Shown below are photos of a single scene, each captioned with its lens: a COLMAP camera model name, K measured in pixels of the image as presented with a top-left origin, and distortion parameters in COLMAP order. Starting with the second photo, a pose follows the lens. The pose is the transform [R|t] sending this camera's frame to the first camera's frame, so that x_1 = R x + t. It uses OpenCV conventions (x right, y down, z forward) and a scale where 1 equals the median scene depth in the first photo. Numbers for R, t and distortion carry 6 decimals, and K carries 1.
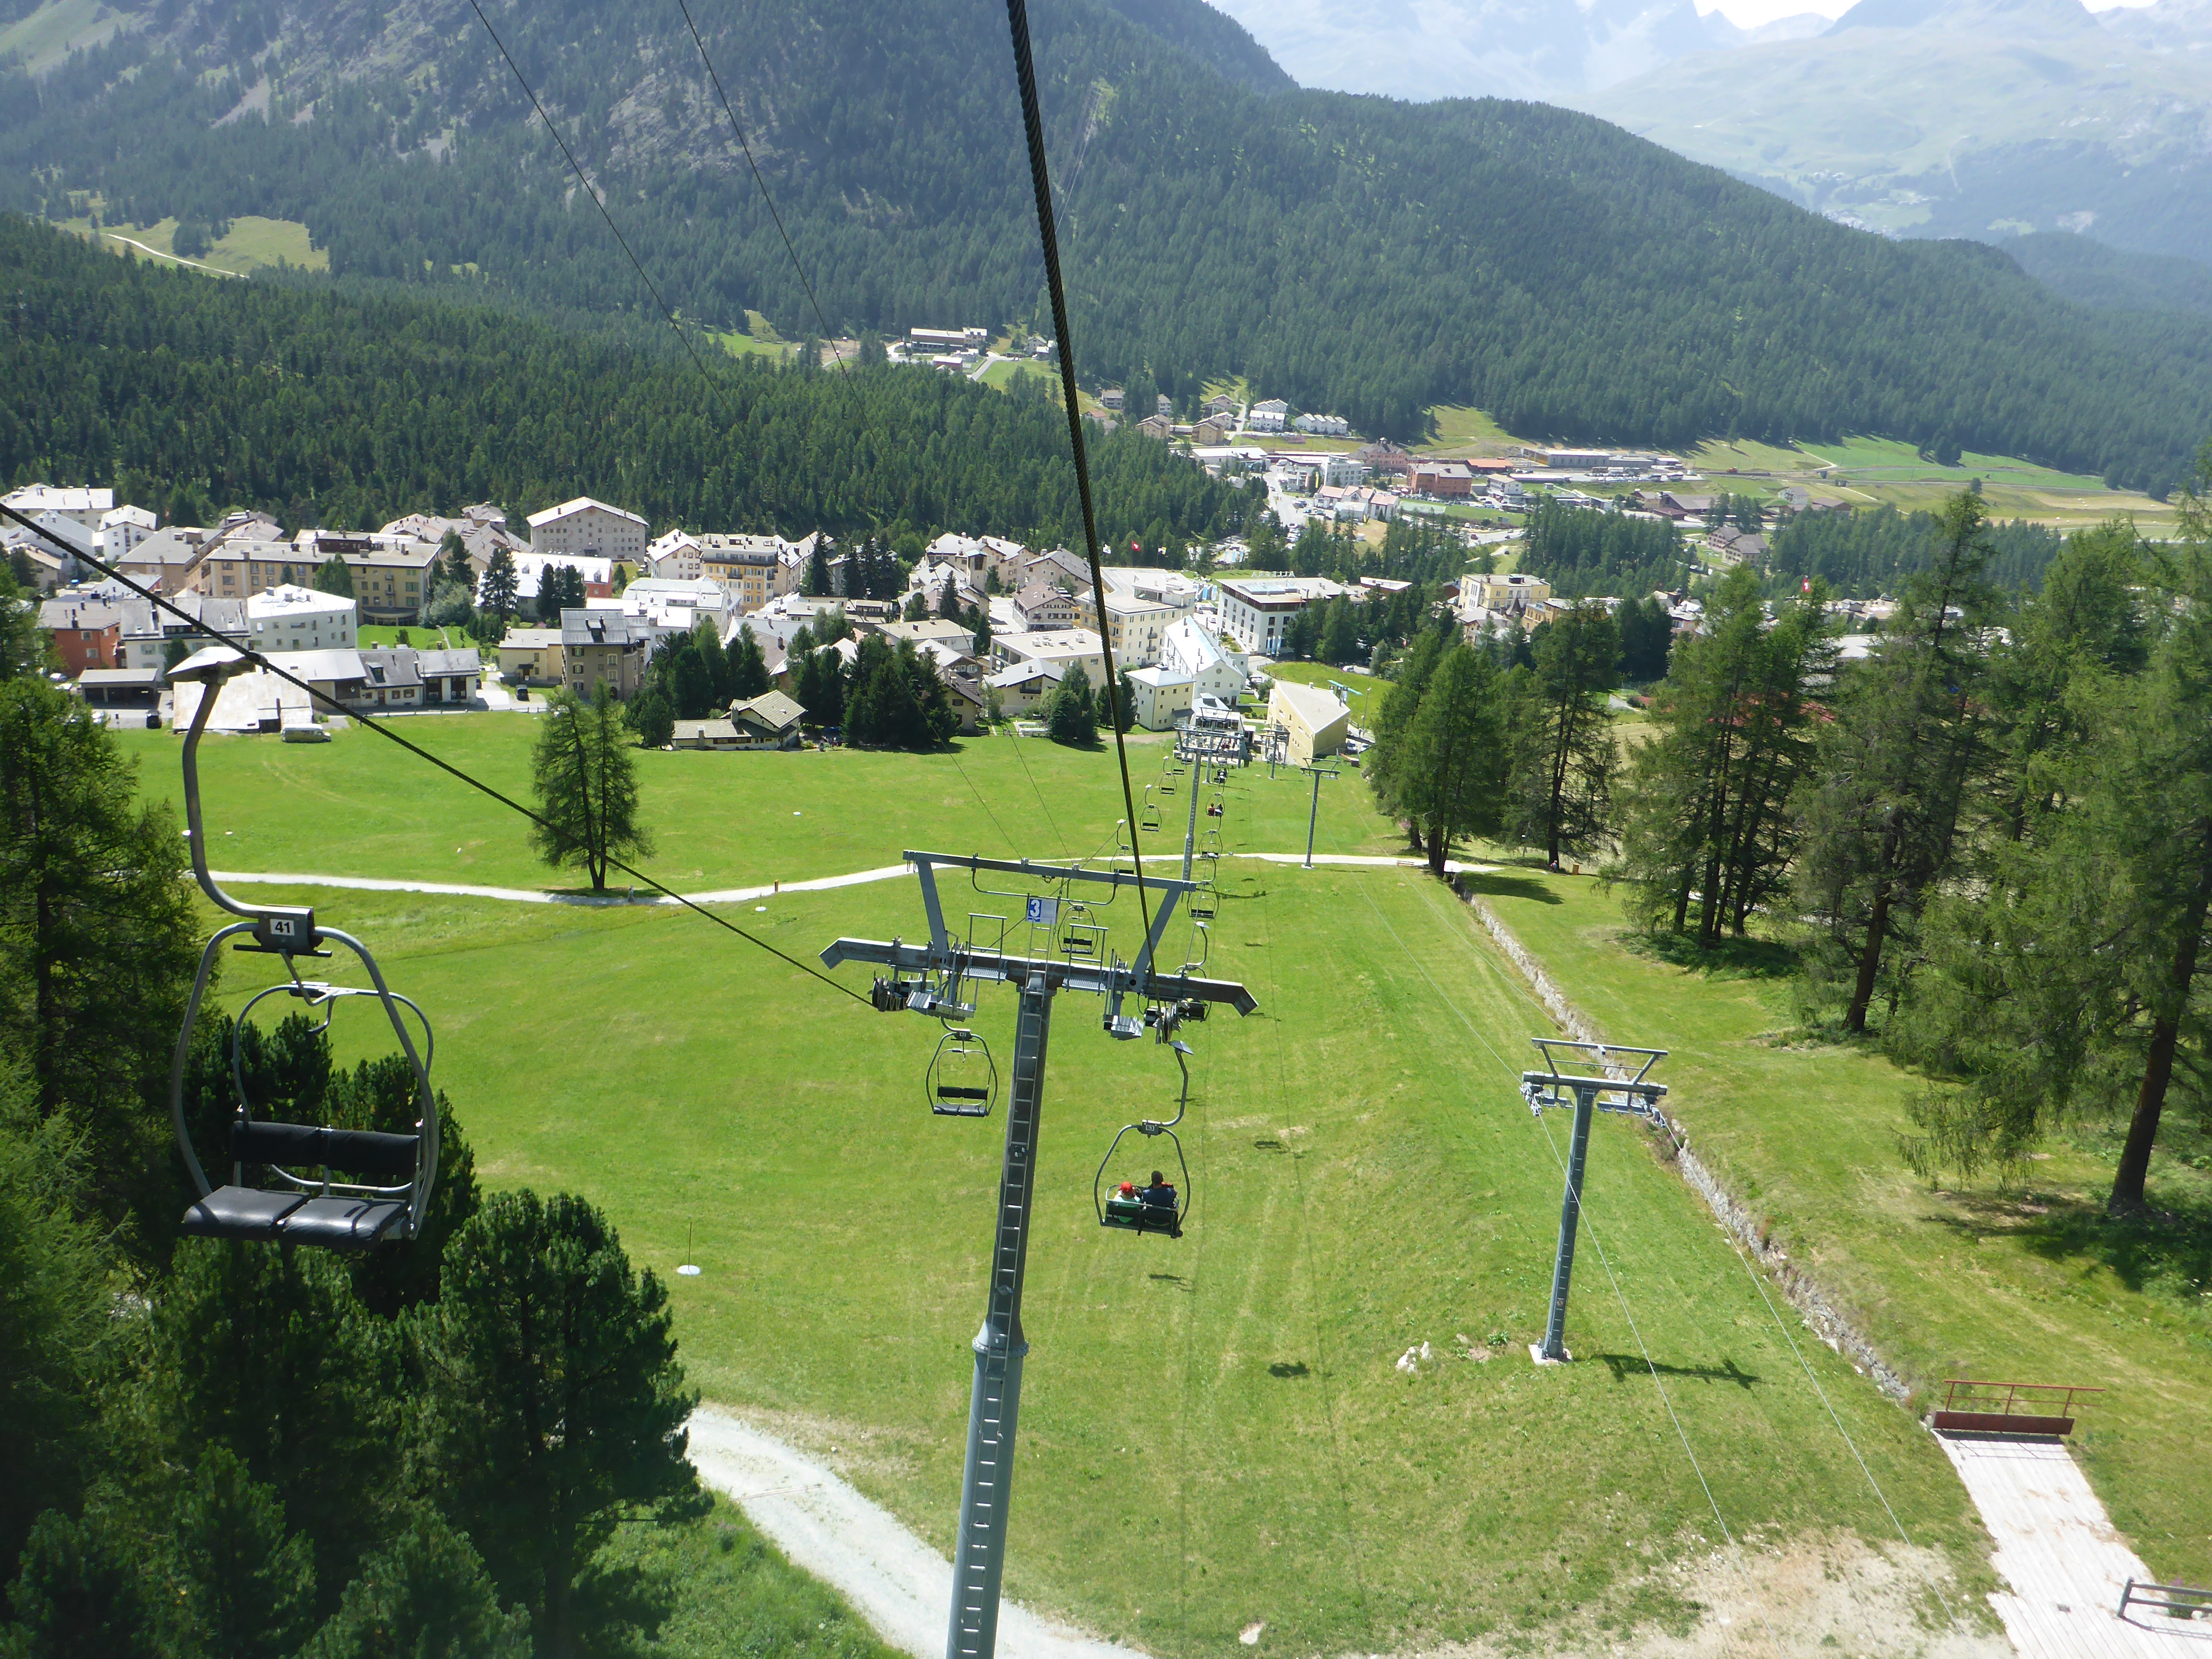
lens RADIAL K [[1882.0, 0, 1105.1], [0, 1882.0, 819.7], [0, 0, 1]] dist [-0.022604, 0.001677]
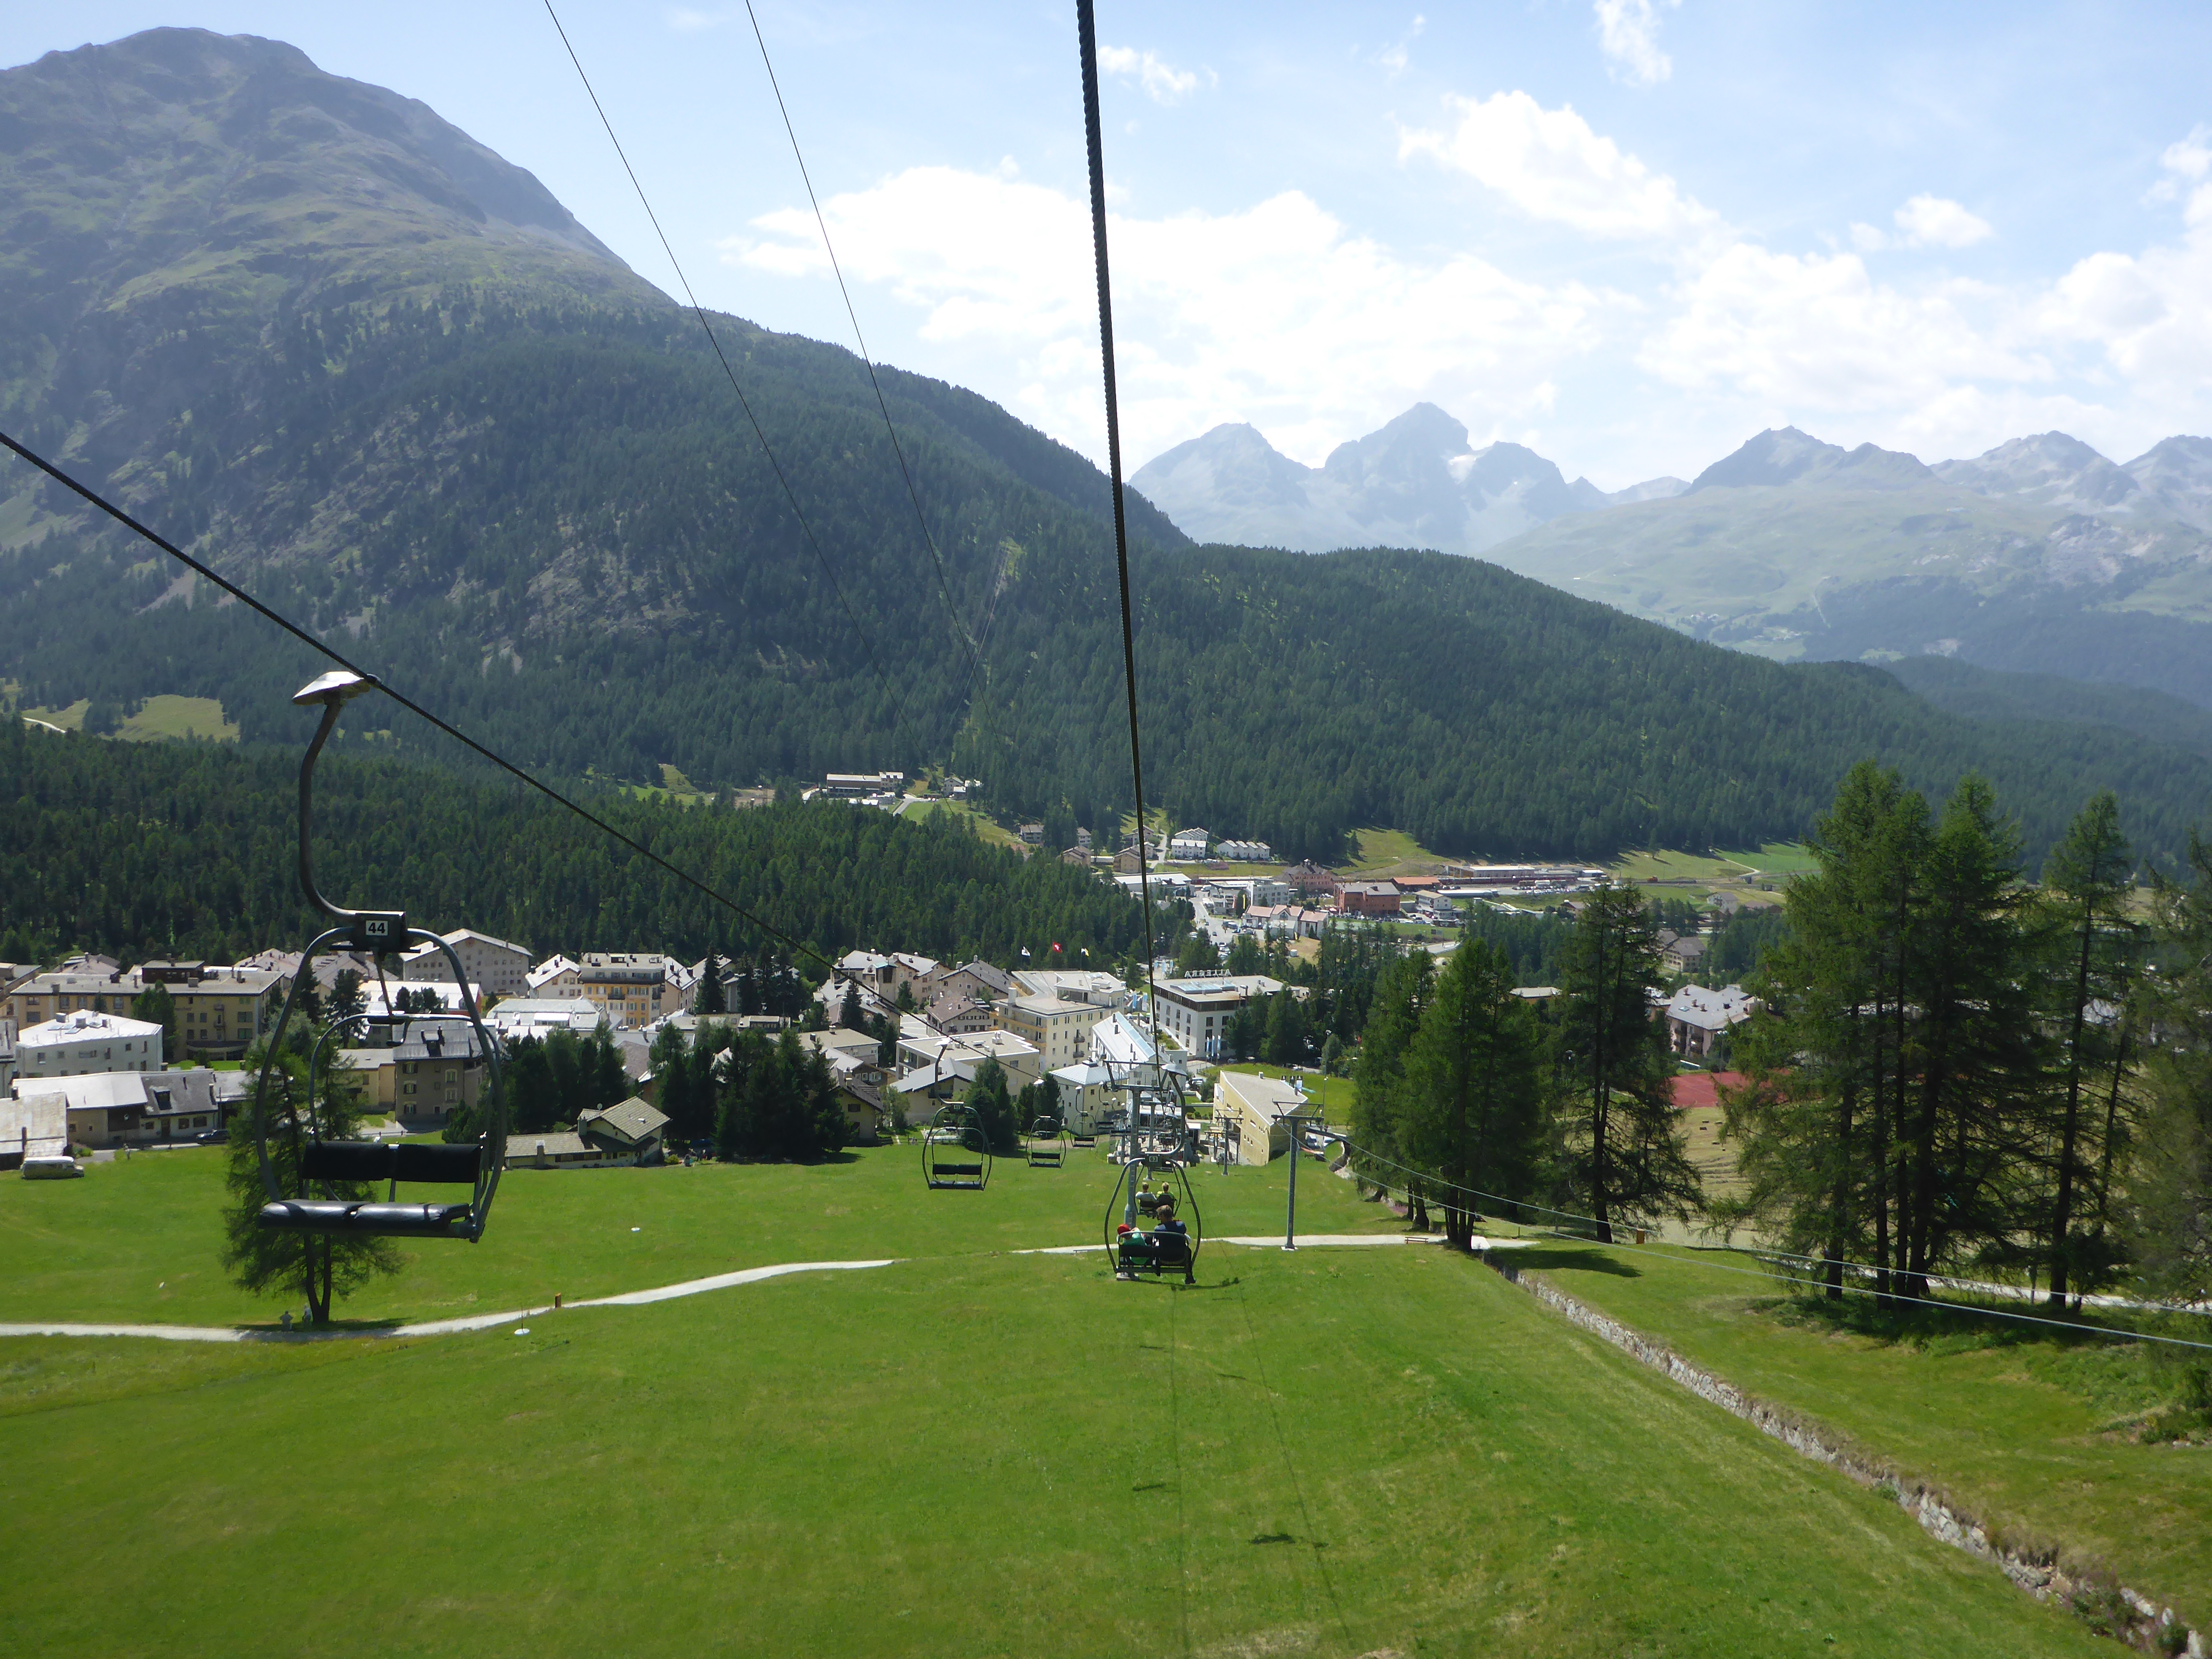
lens RADIAL K [[1882.0, 0, 1096.9], [0, 1882.0, 833.0], [0, 0, 1]] dist [-0.022604, 0.001677]
pose [[0.998495, -0.040326, 0.037168, 0.003254], [0.047816, 0.972035, -0.229916, 0.010679], [-0.026857, 0.231347, 0.972500, 0.077691]]
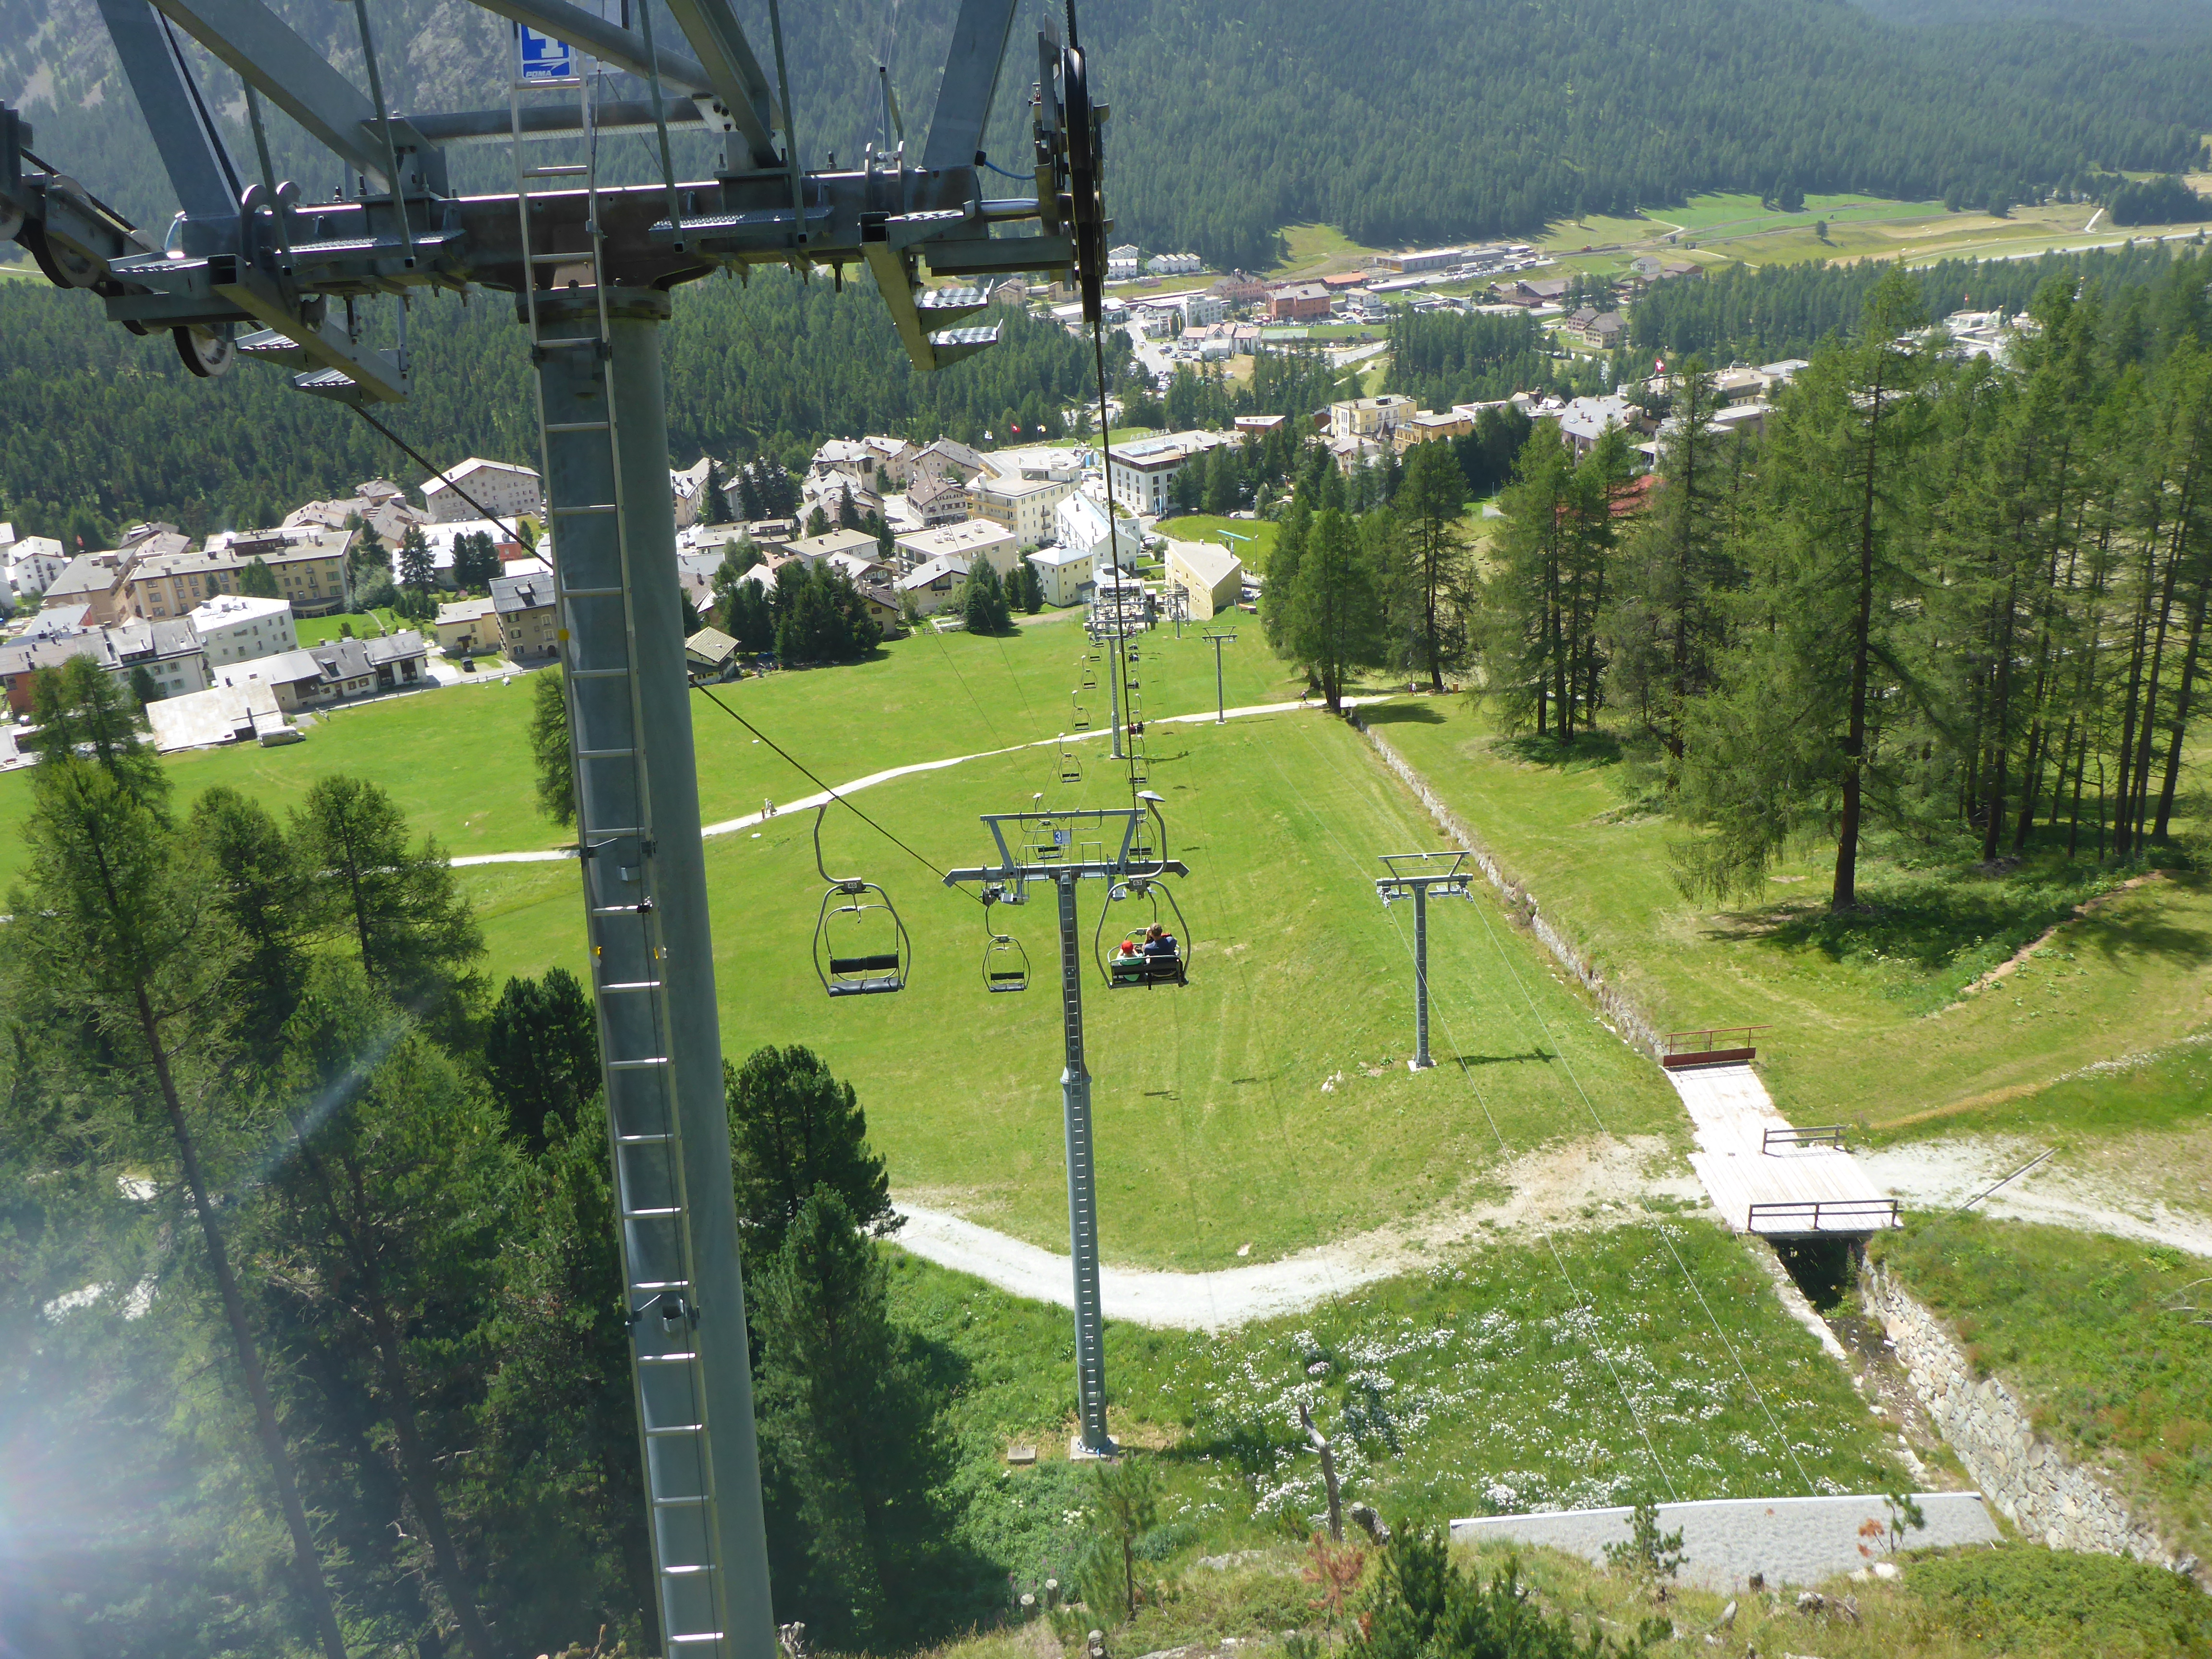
lens RADIAL K [[1882.0, 0, 1091.1], [0, 1882.0, 822.1], [0, 0, 1]] dist [-0.022604, 0.001677]
pose [[0.987457, -0.155747, 0.025917, -0.002691], [0.153297, 0.985034, 0.078796, -0.005648], [-0.037801, -0.073835, 0.996554, -0.042617]]
